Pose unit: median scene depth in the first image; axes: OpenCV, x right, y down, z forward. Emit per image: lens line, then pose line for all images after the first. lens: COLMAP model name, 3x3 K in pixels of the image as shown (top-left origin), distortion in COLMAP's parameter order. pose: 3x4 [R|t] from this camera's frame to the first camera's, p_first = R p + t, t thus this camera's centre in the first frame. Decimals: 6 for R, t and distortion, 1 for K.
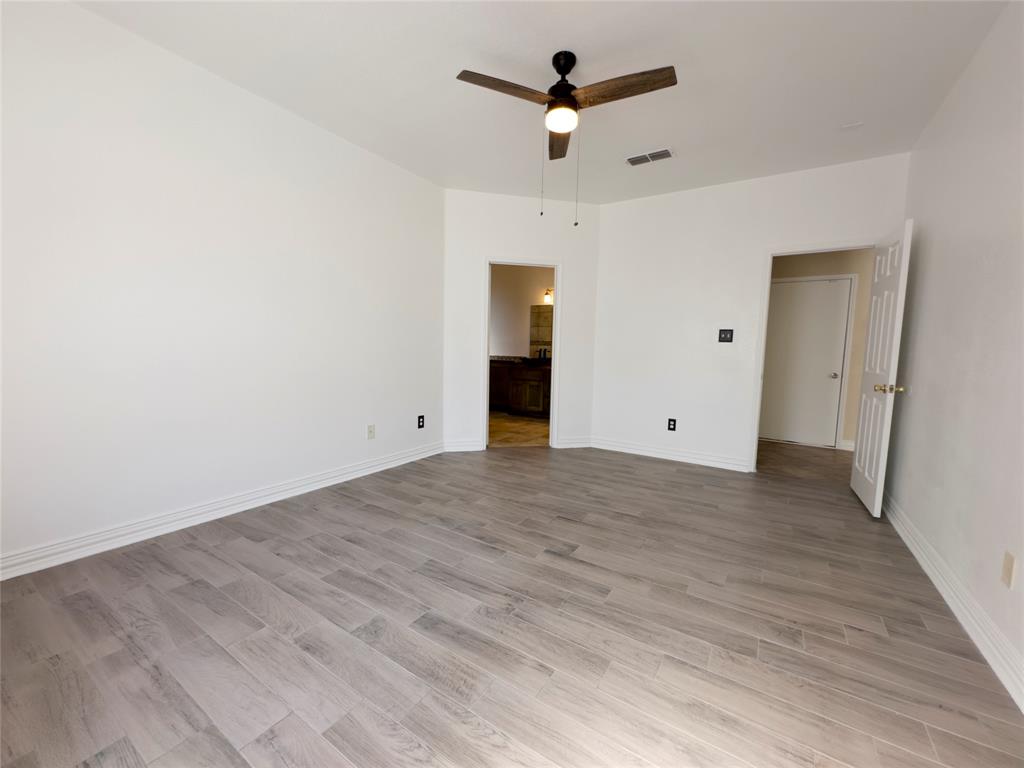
lens RADIAL K [[411.0, 0, 512.9], [0, 411.0, 386.4], [0, 0, 1]] dist [-0.002201, -0.000040]
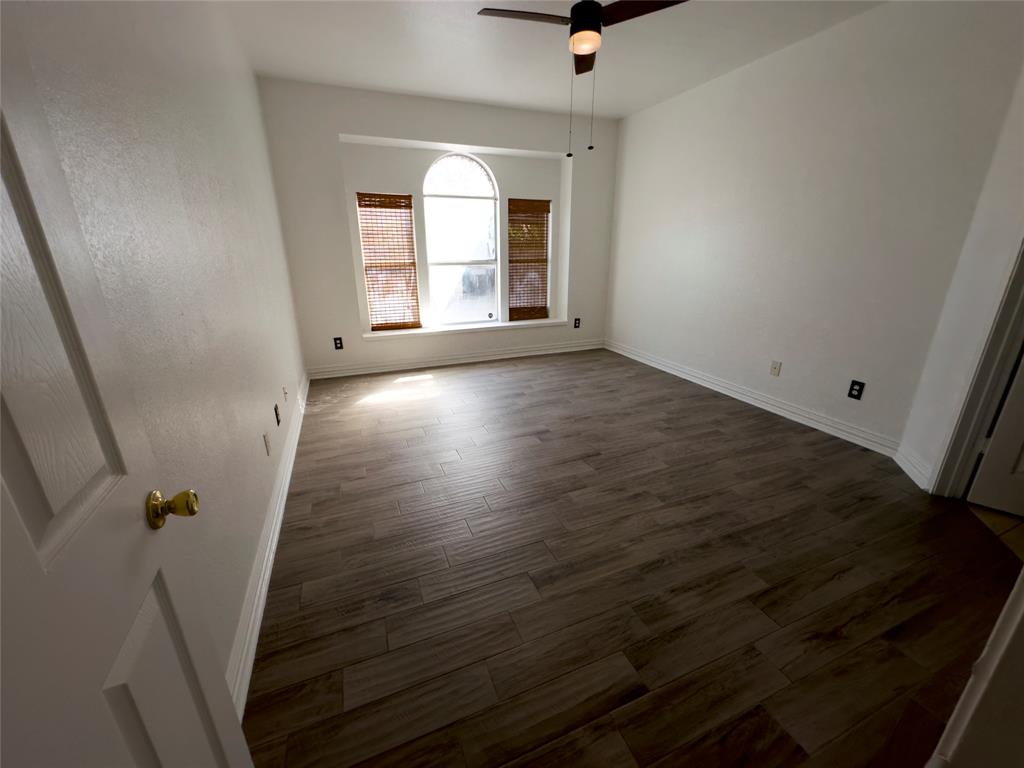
lens RADIAL K [[411.0, 0, 514.3], [0, 411.0, 384.6], [0, 0, 1]] dist [-0.002201, -0.000040]
pose [[-0.578178, 0.238862, -0.780164, 0.973413], [-0.085969, 0.933030, 0.349377, -0.173178], [0.811369, 0.269072, -0.518923, 1.306199]]
